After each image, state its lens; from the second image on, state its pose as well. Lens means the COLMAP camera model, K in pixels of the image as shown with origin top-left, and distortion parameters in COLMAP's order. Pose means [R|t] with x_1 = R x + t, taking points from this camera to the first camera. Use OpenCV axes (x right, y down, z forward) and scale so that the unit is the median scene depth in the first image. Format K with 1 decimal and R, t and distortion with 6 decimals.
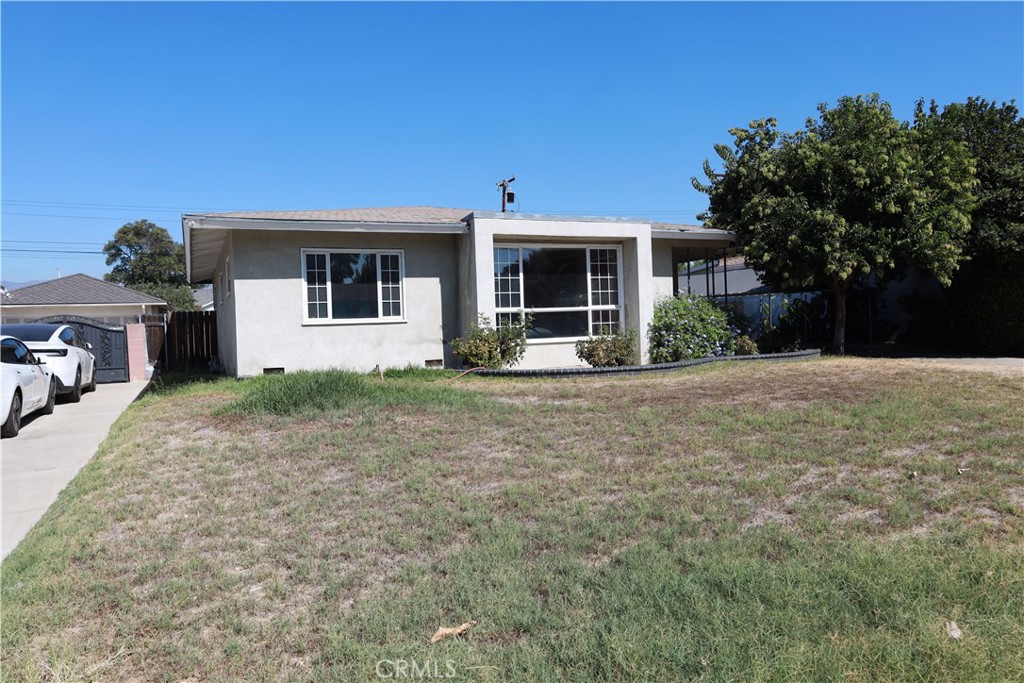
lens RADIAL K [[697.7, 0, 513.3], [0, 697.7, 343.5], [0, 0, 1]] dist [-0.009329, -0.005583]
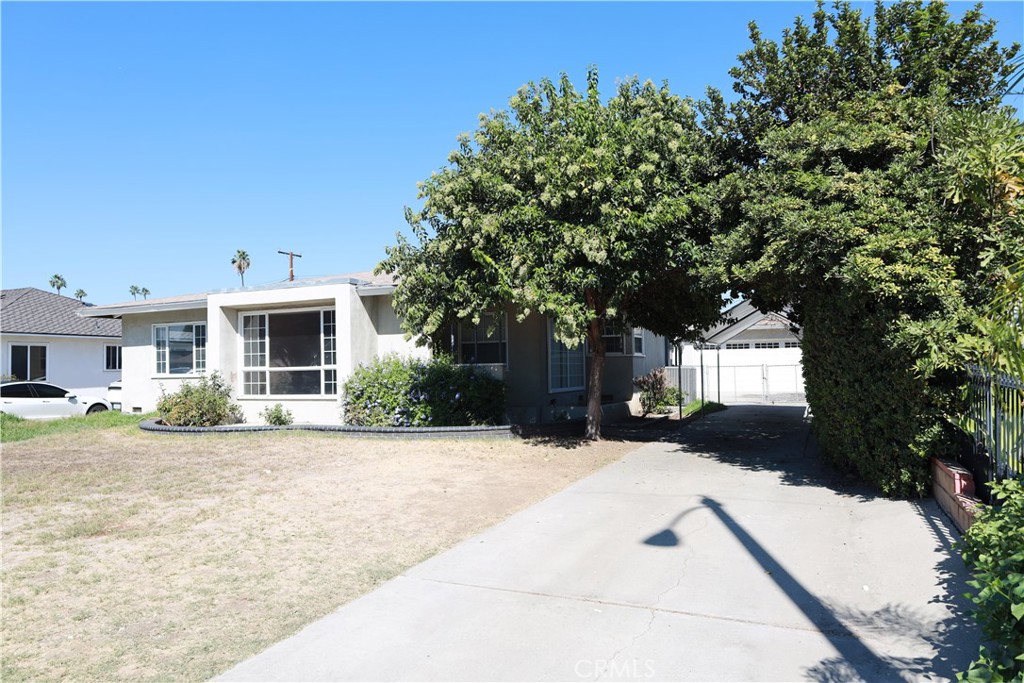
lens RADIAL K [[697.7, 0, 512.8], [0, 697.7, 342.0], [0, 0, 1]] dist [-0.009329, -0.005583]
pose [[0.671280, -0.006183, -0.741178, 1.083578], [-0.022608, 0.999329, -0.028813, -0.066106], [0.740859, 0.036099, 0.670690, 0.519371]]
